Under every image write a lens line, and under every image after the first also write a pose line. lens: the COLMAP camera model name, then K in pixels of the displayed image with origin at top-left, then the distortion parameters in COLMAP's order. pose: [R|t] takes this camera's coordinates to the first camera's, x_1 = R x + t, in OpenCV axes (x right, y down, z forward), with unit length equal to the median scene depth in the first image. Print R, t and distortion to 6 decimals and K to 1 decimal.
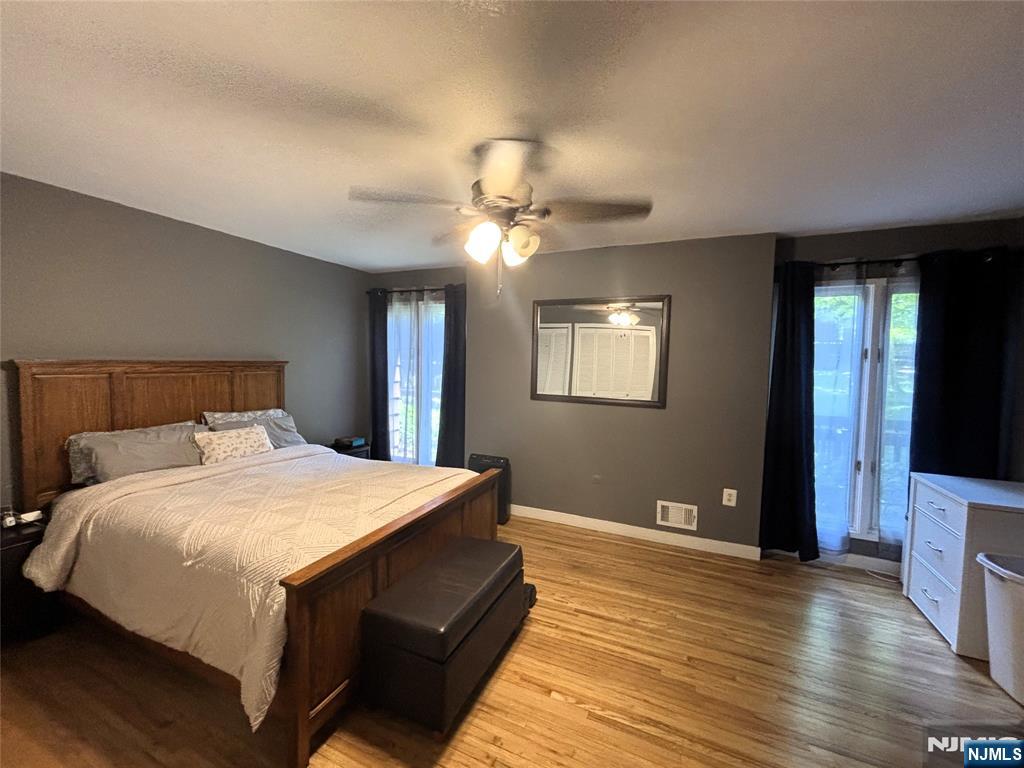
lens RADIAL K [[414.0, 0, 512.0], [0, 414.0, 382.5], [0, 0, 1]] dist [0.001134, 0.000109]
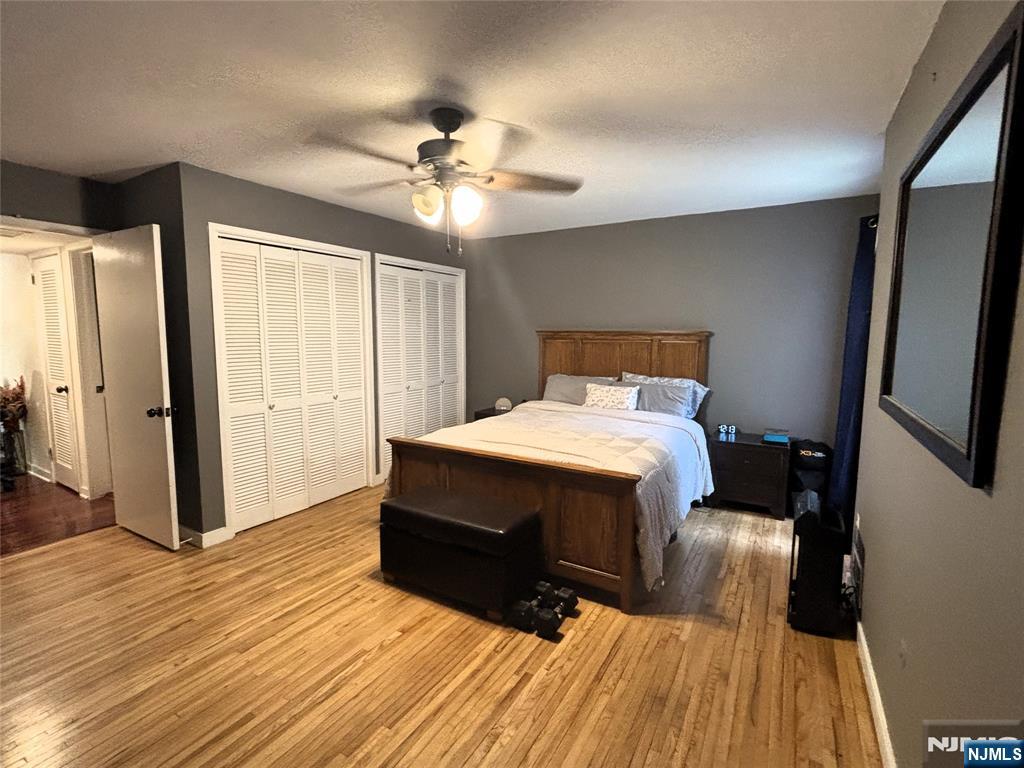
lens RADIAL K [[480.5, 0, 512.1], [0, 480.5, 382.9], [0, 0, 1]] dist [-0.001848, -0.000164]
pose [[-0.108665, 0.087284, -0.990239, 0.822119], [-0.061310, 0.993653, 0.094313, -0.013419], [0.992186, 0.070960, -0.102624, 0.914478]]
